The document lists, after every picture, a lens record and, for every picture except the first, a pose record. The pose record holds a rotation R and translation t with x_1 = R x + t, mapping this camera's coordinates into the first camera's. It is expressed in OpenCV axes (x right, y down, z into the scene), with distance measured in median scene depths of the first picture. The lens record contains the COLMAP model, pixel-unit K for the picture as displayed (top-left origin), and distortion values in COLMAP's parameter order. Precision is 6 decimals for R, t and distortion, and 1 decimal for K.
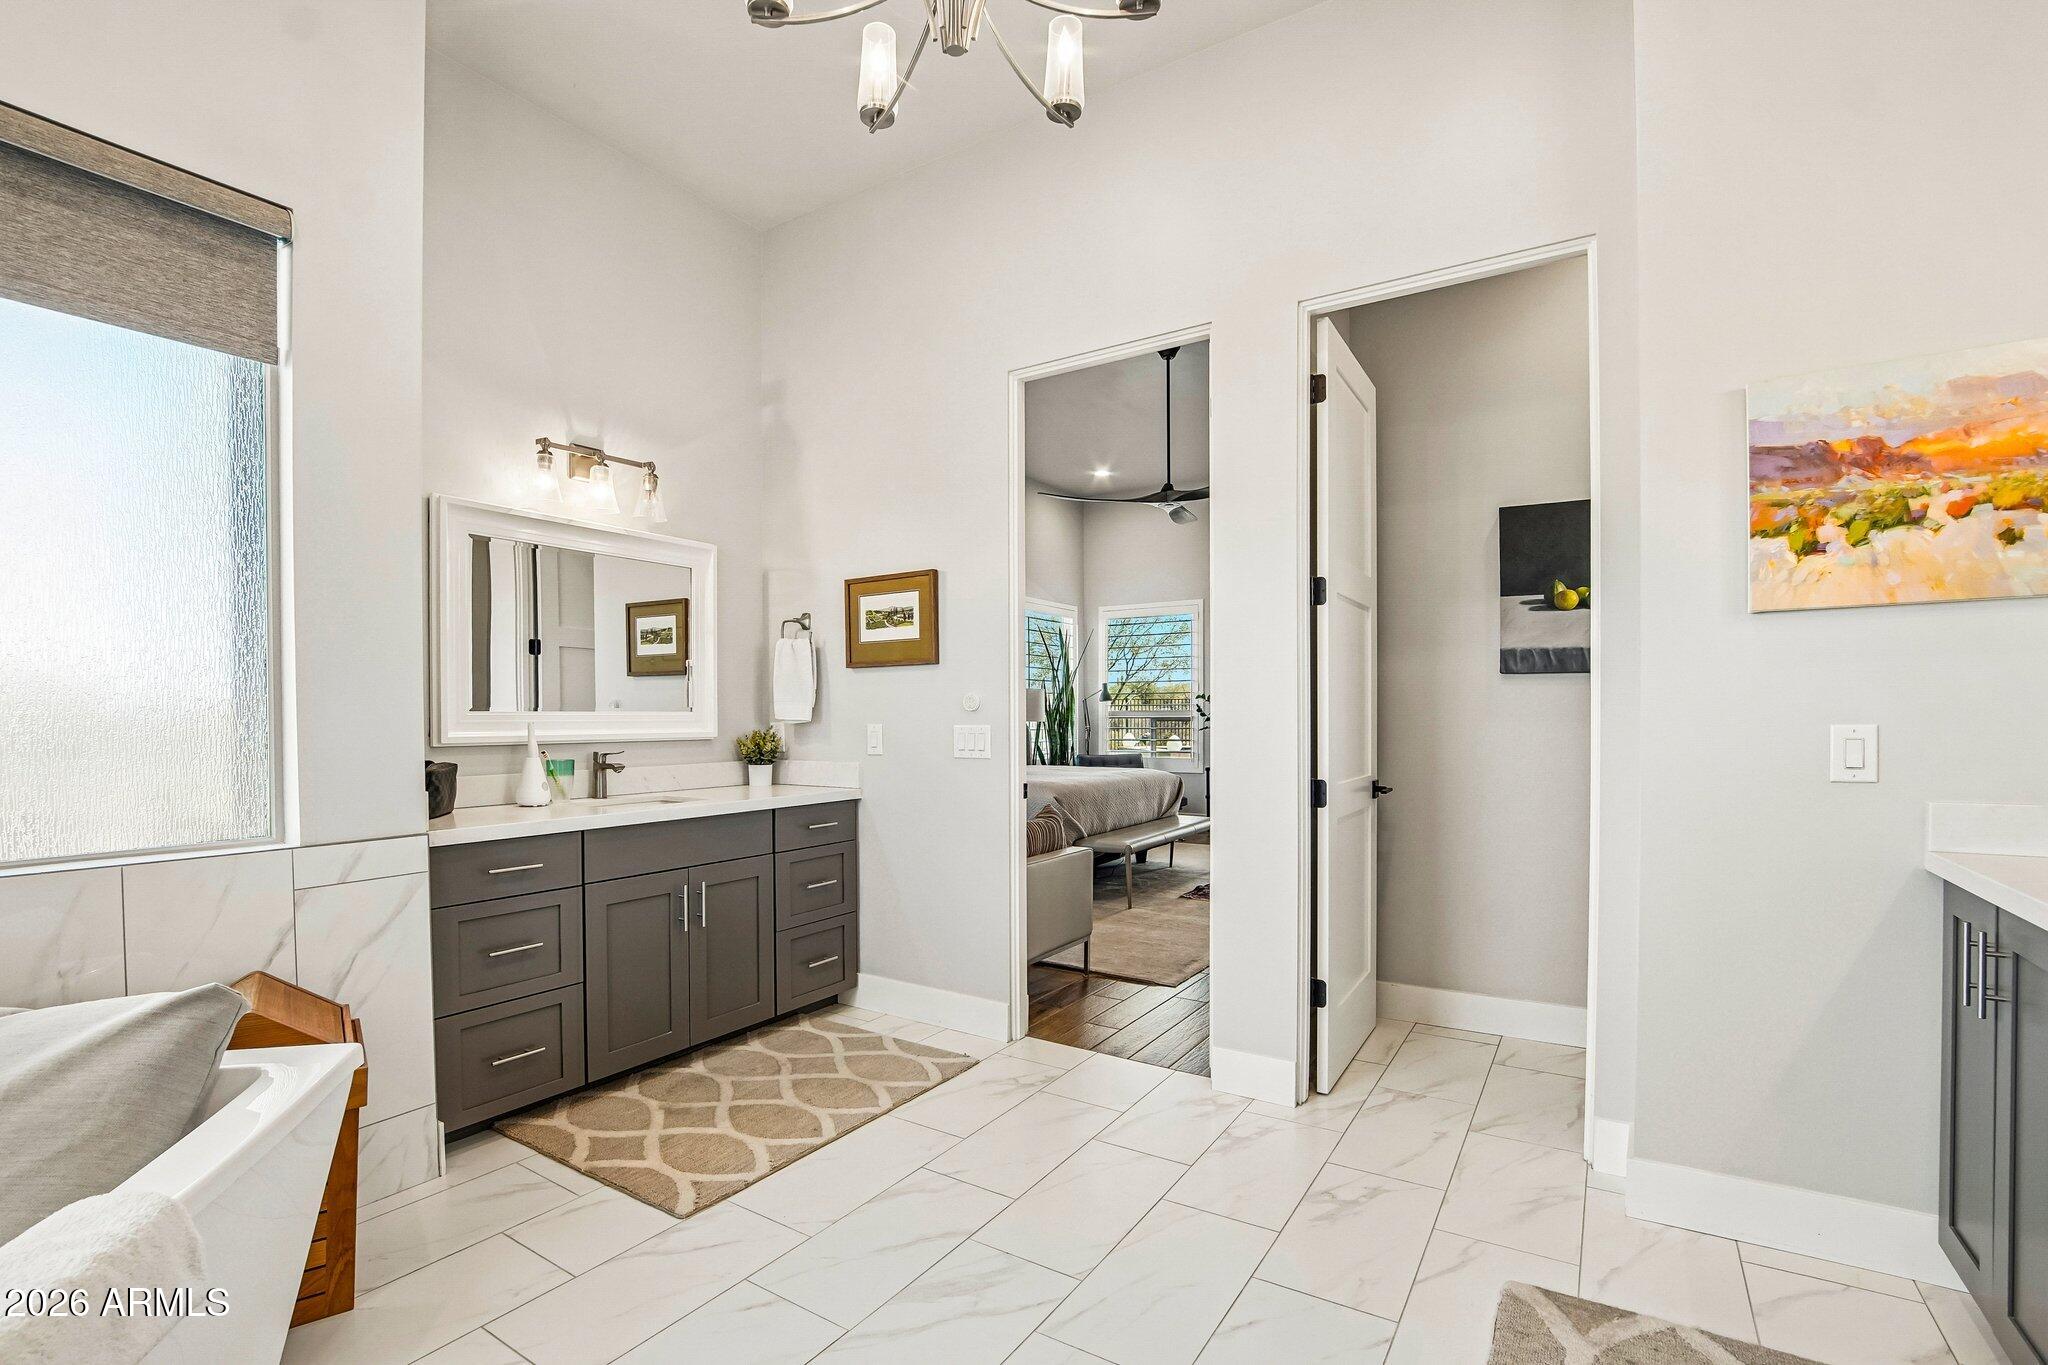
lens RADIAL K [[961.1, 0, 1001.8], [0, 961.1, 705.3], [0, 0, 1]] dist [-0.027987, 0.000392]
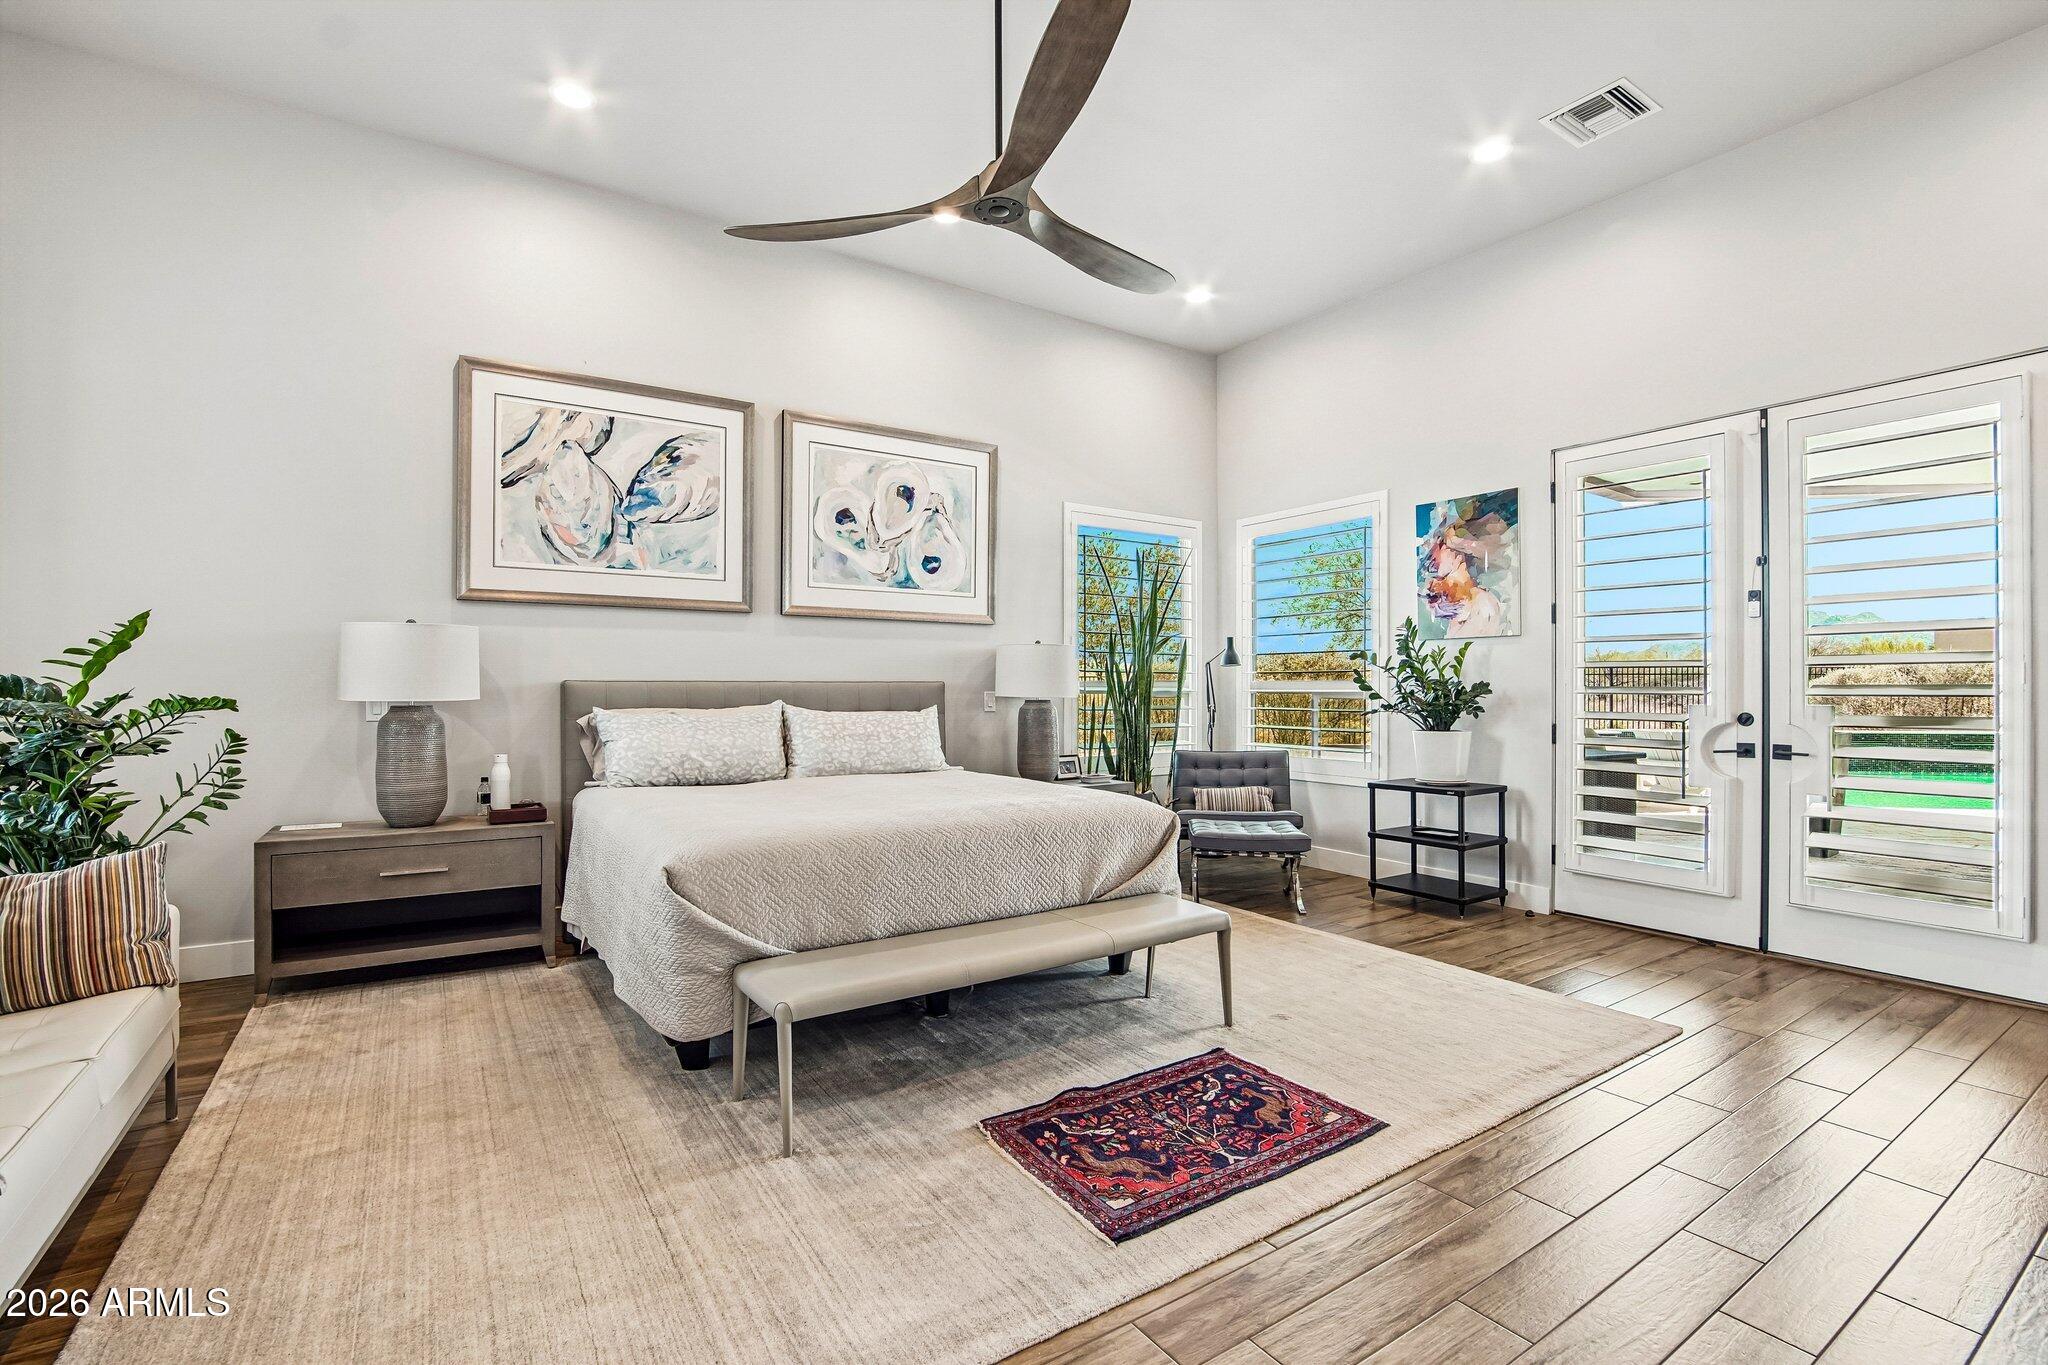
lens RADIAL K [[938.4, 0, 999.3], [0, 938.4, 668.4], [0, 0, 1]] dist [-0.029270, 0.000152]
pose [[0.911851, -0.003780, -0.410504, 0.233010], [0.001301, 0.999979, -0.006319, 0.000748], [0.410519, 0.005228, 0.911837, 0.402661]]
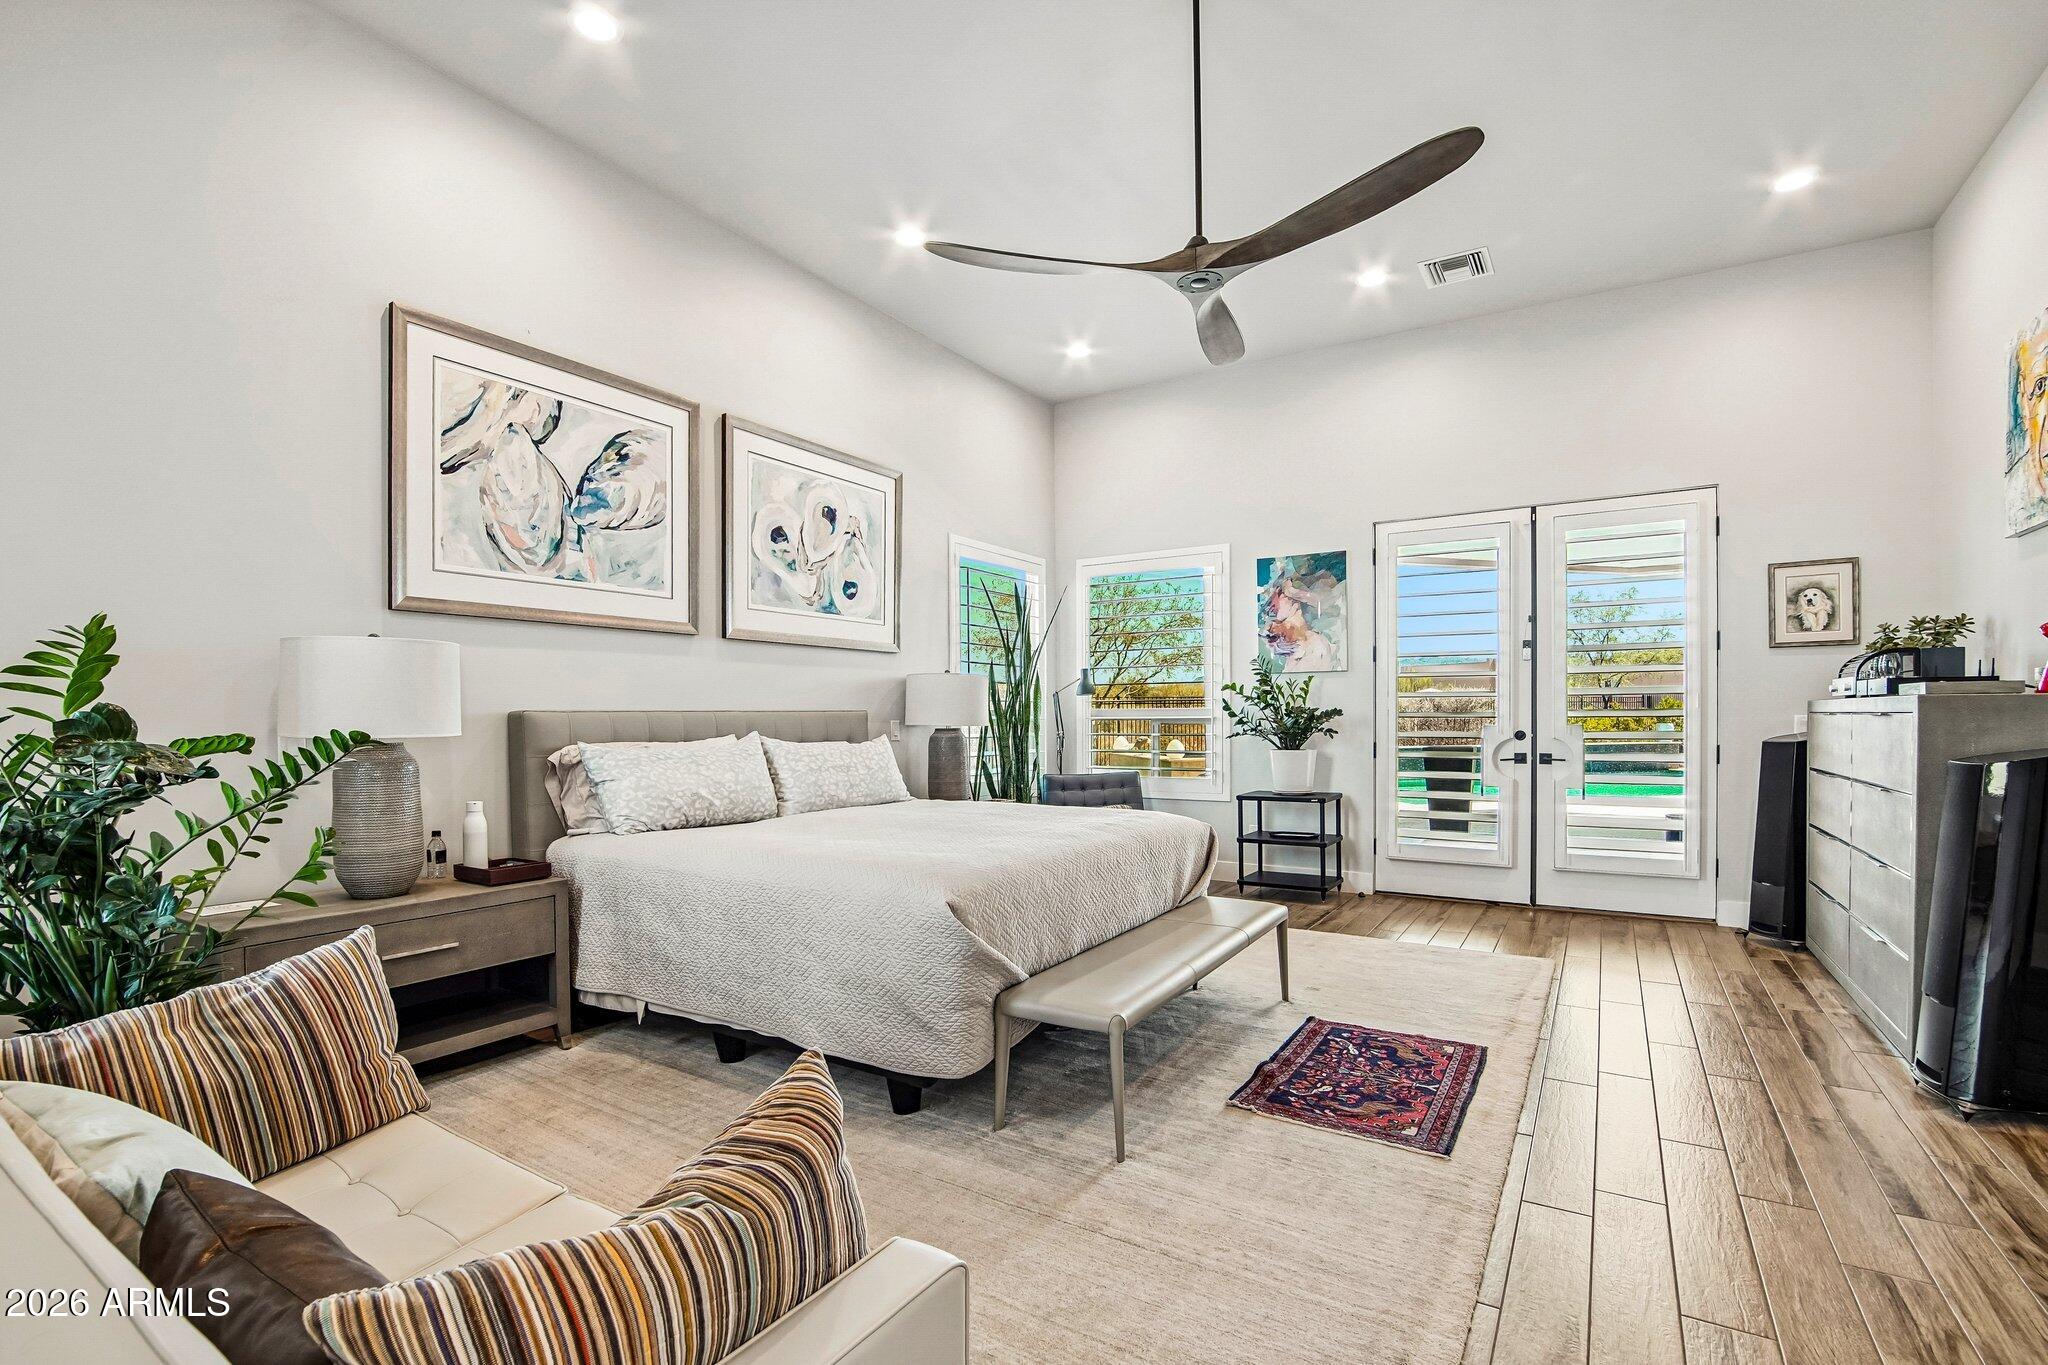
lens RADIAL K [[961.1, 0, 1001.8], [0, 961.1, 705.3], [0, 0, 1]] dist [-0.027987, 0.000392]
pose [[0.999969, -0.003270, 0.007157, 0.046312], [0.003255, 0.999992, 0.002156, 0.000978], [-0.007164, -0.002132, 0.999972, 0.339527]]
